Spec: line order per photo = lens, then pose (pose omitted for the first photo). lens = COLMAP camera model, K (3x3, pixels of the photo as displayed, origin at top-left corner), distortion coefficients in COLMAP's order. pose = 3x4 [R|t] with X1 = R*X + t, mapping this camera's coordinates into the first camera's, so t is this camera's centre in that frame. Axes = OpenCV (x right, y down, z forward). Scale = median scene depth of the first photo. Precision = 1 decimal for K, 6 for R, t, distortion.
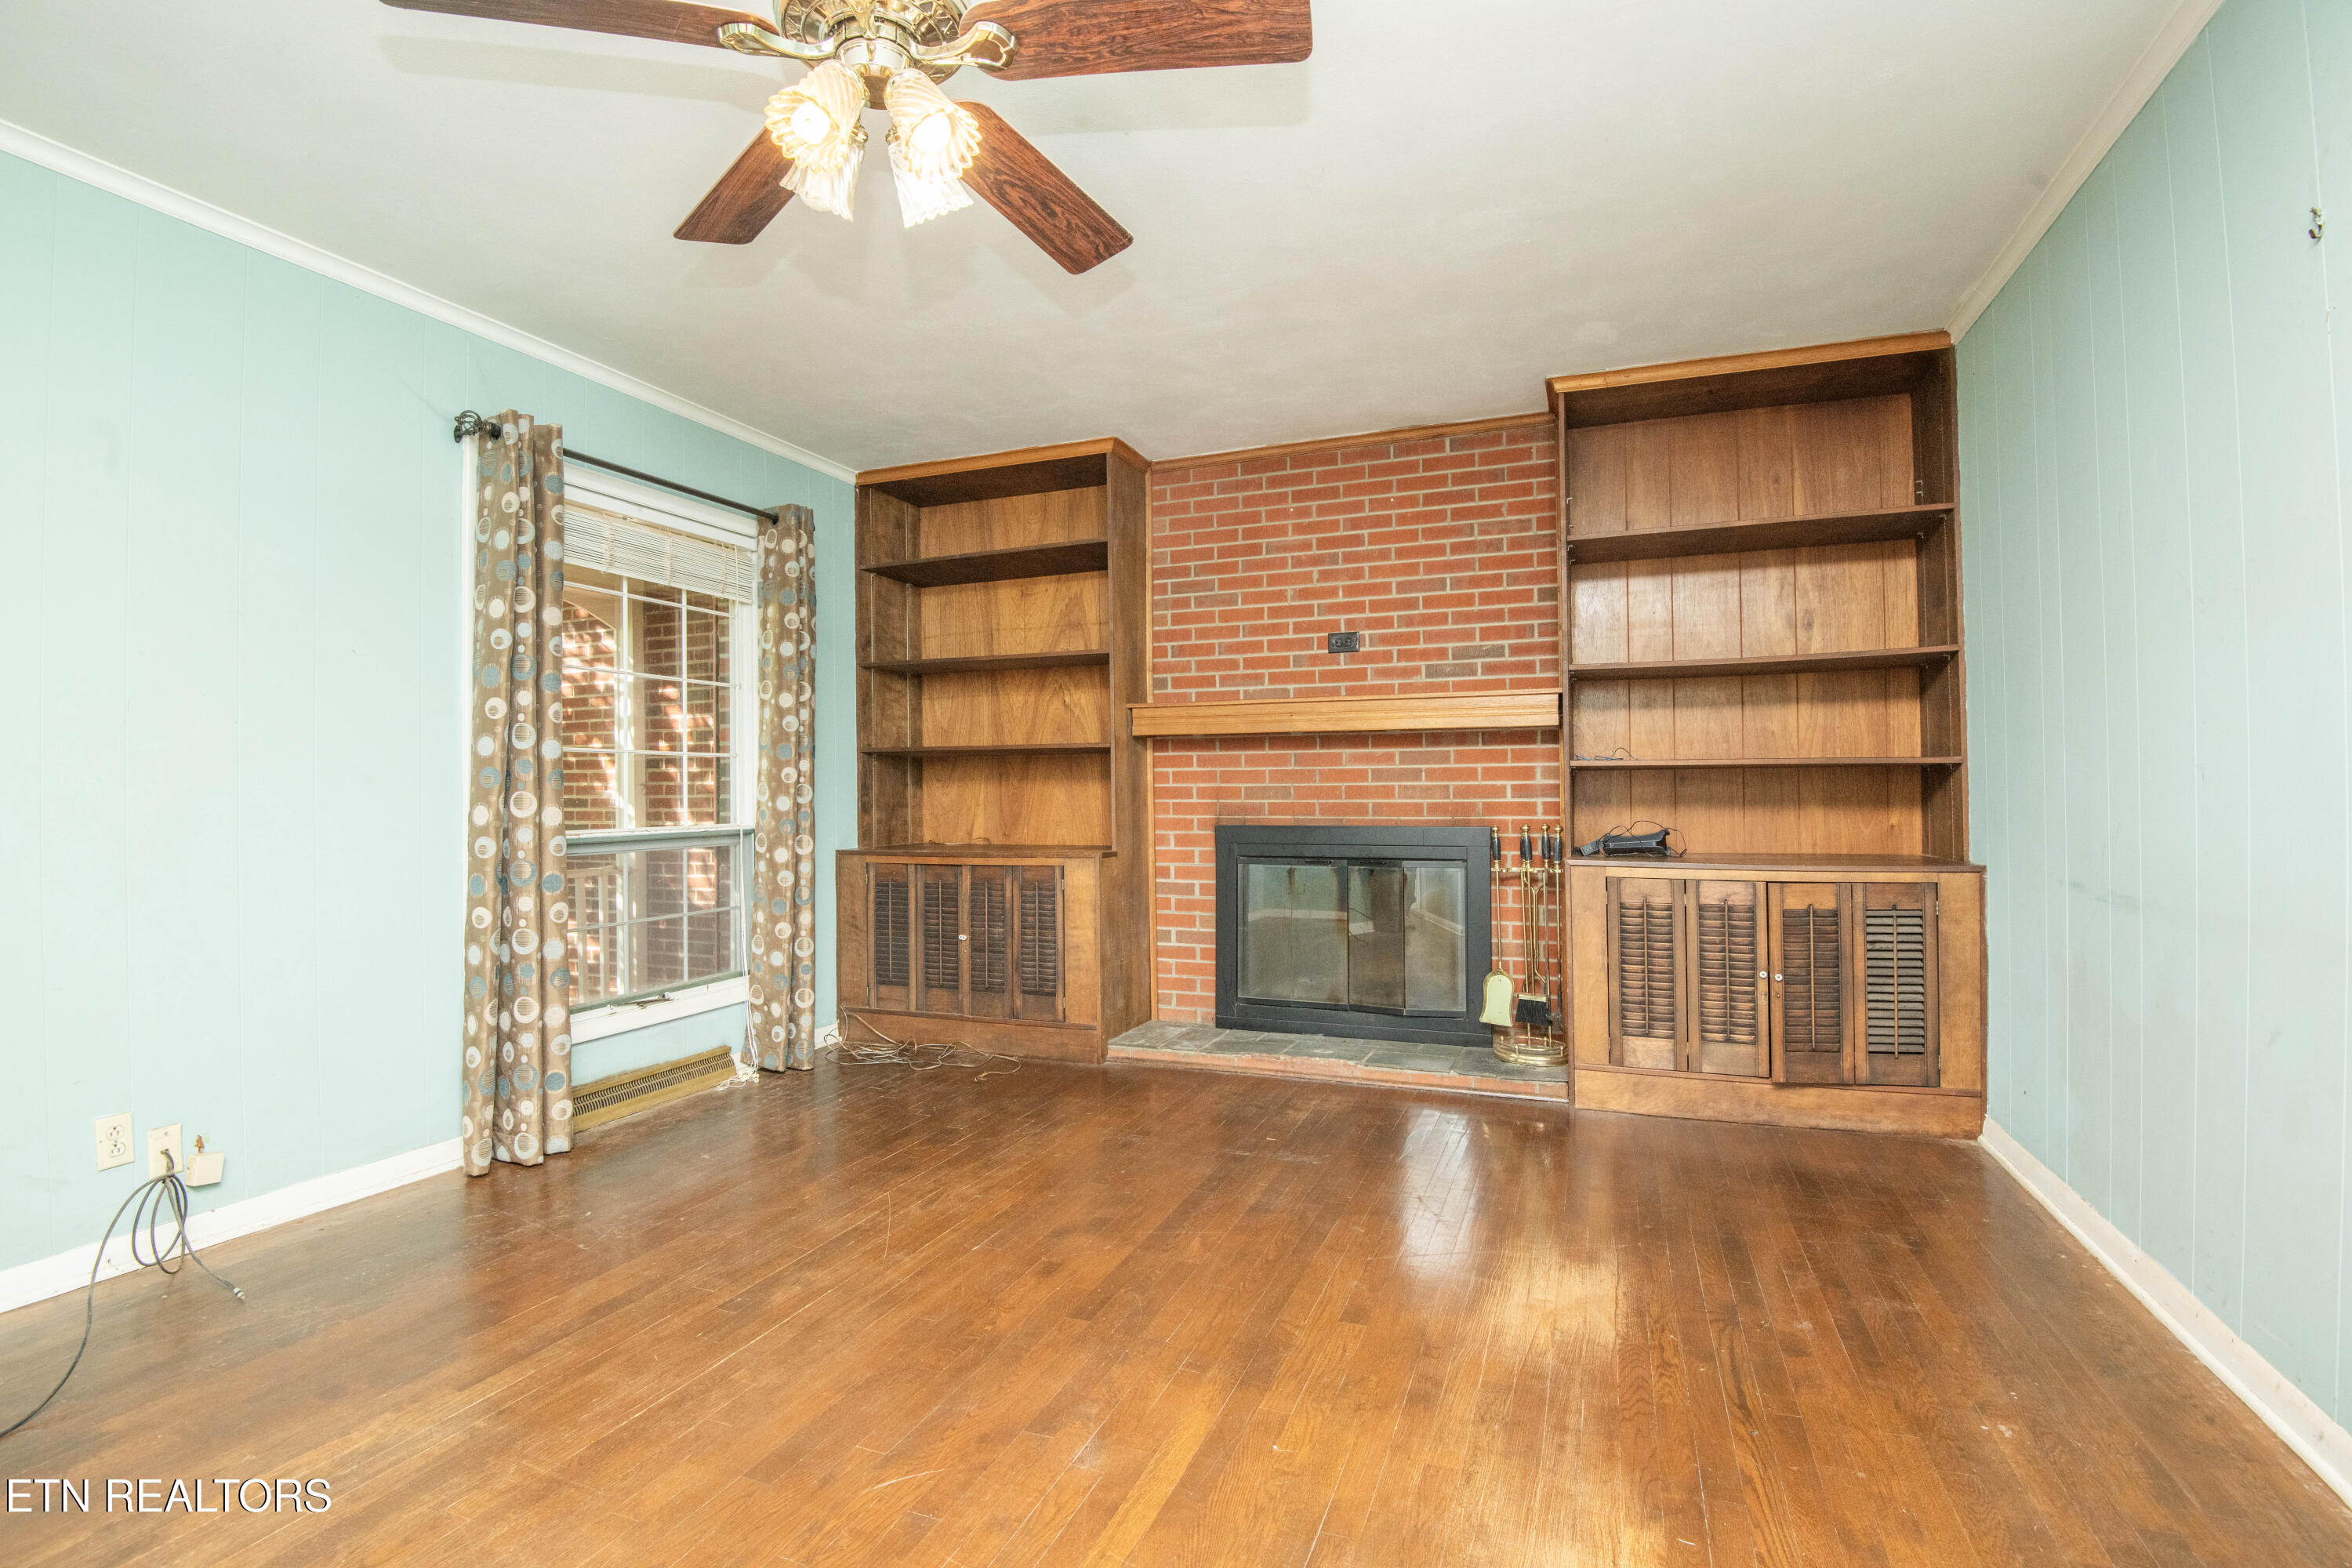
lens RADIAL K [[1085.0, 0, 1175.7], [0, 1085.0, 781.1], [0, 0, 1]] dist [-0.027961, -0.002709]
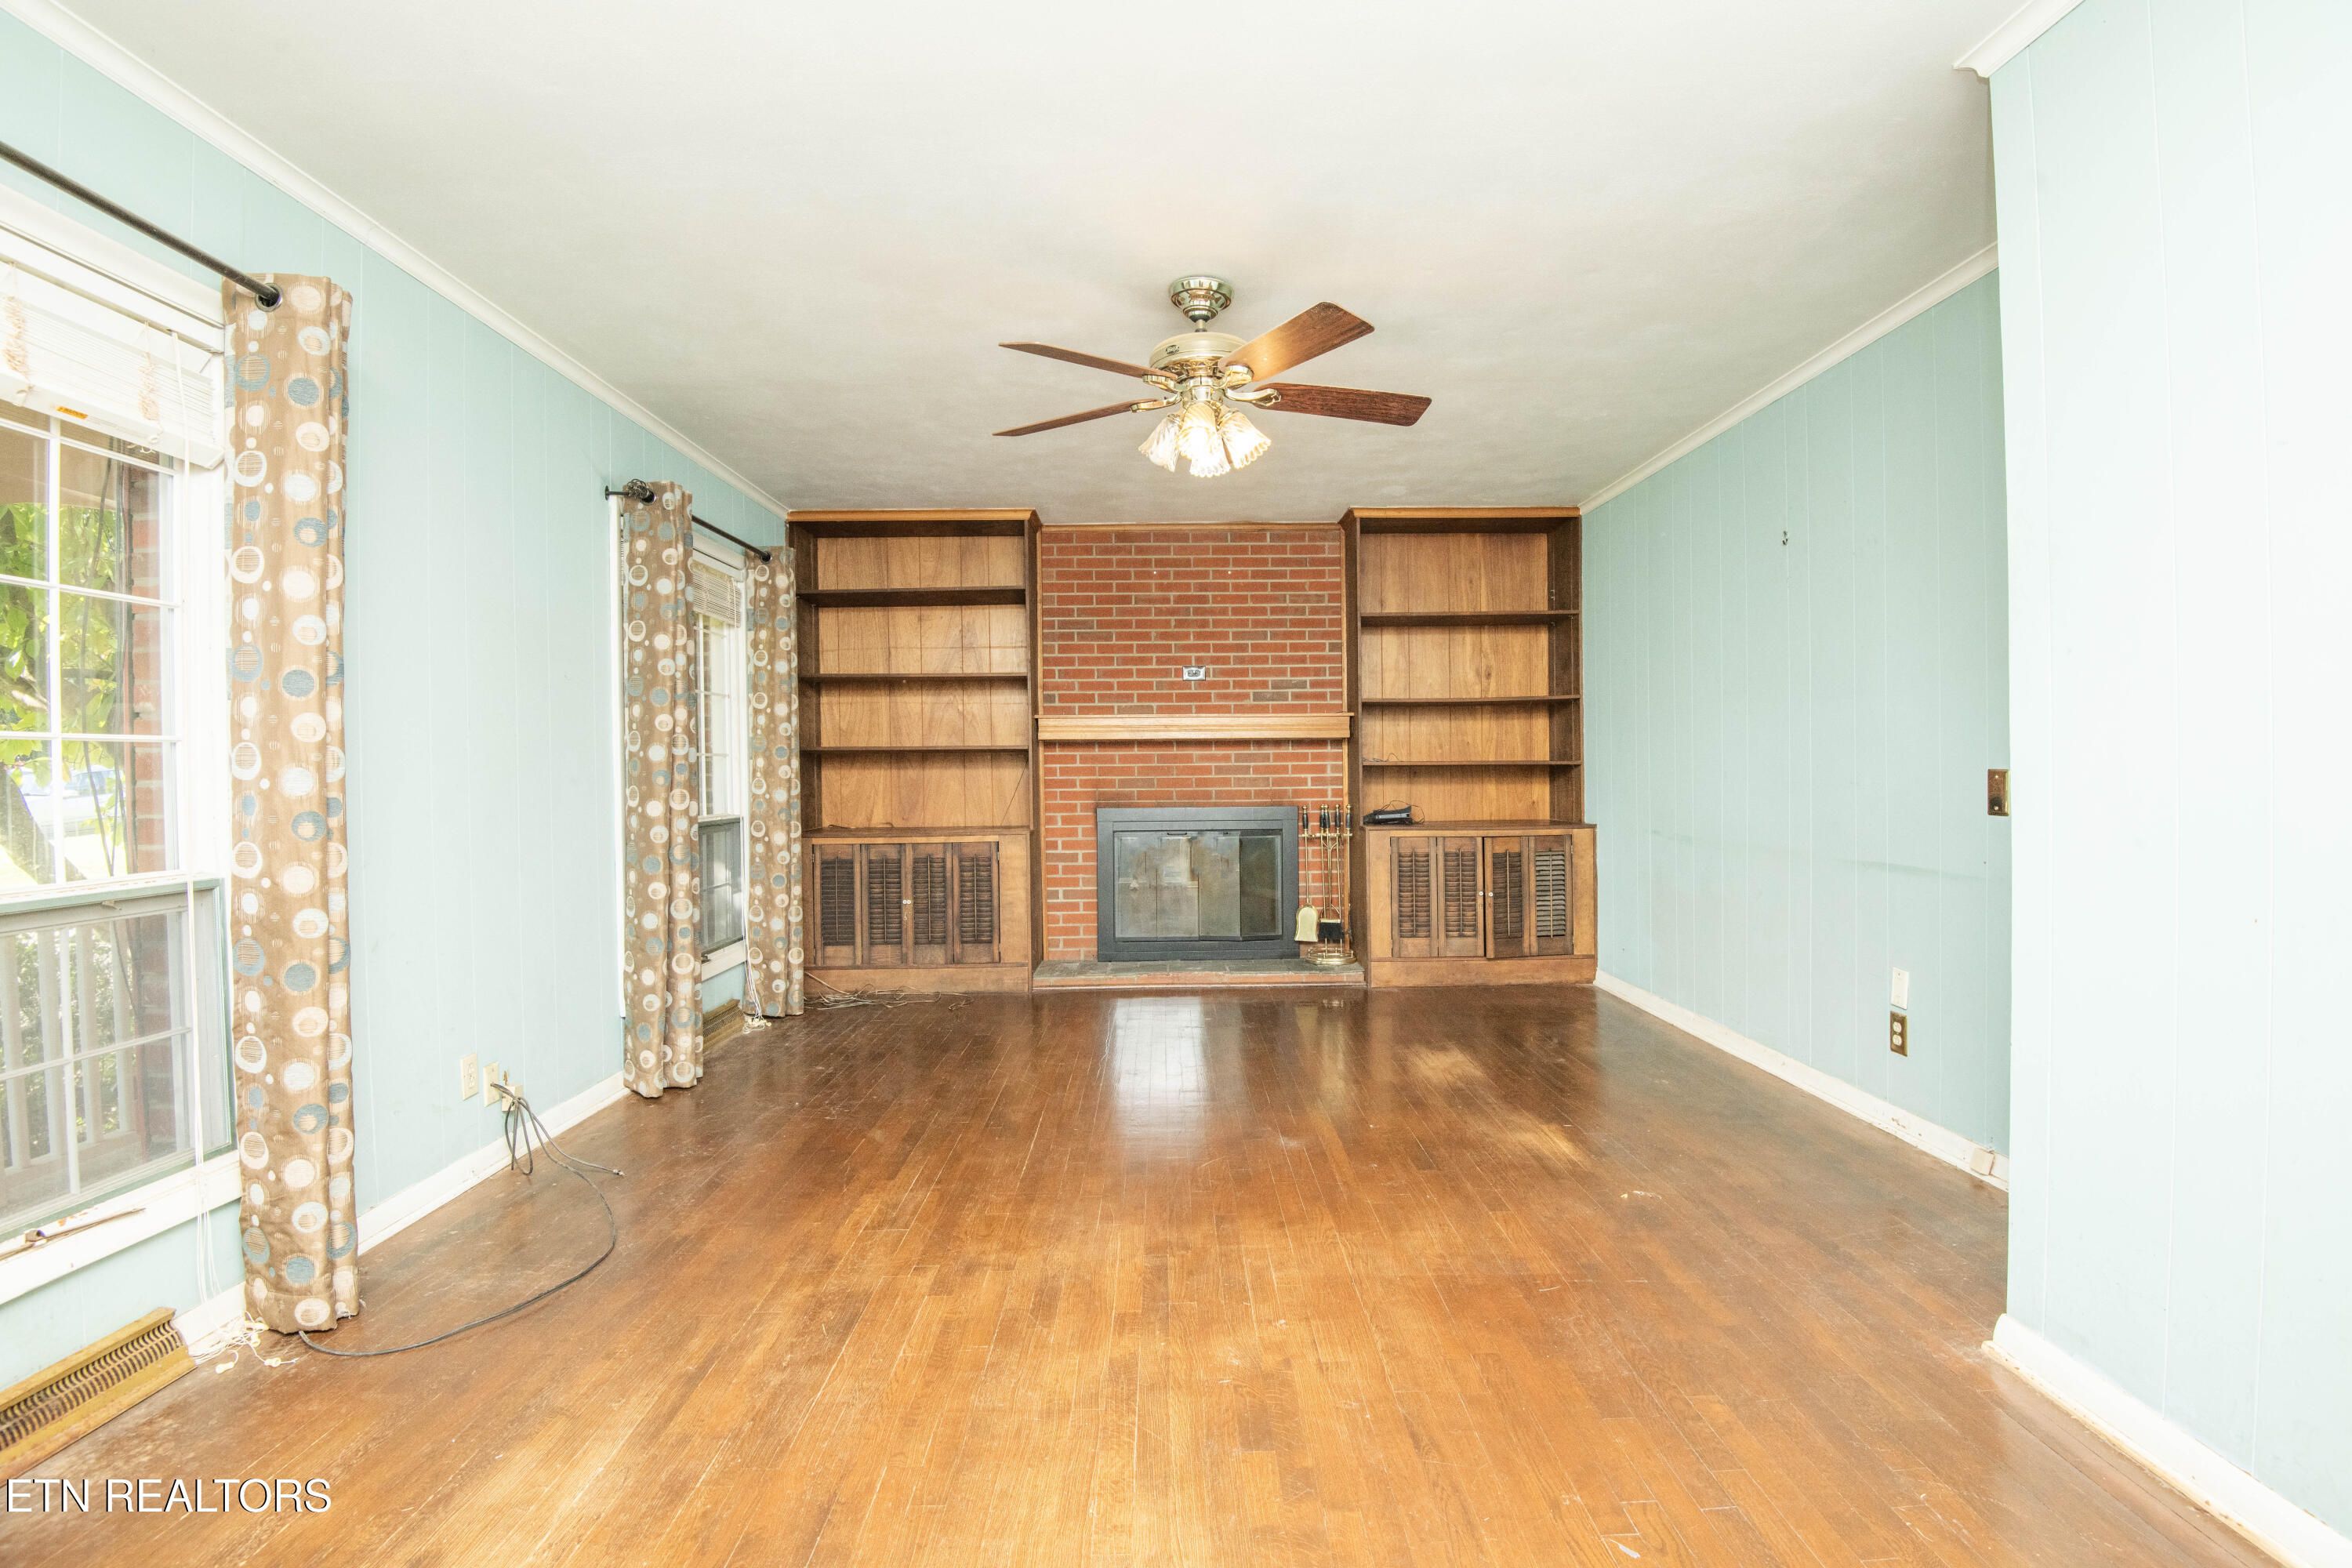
lens RADIAL K [[1085.0, 0, 1173.7], [0, 1085.0, 780.6], [0, 0, 1]] dist [-0.027961, -0.002709]
pose [[0.927249, -0.006575, 0.374388, -0.401731], [0.000764, 0.999877, 0.015668, -0.014347], [-0.374445, -0.014242, 0.927140, -0.277936]]
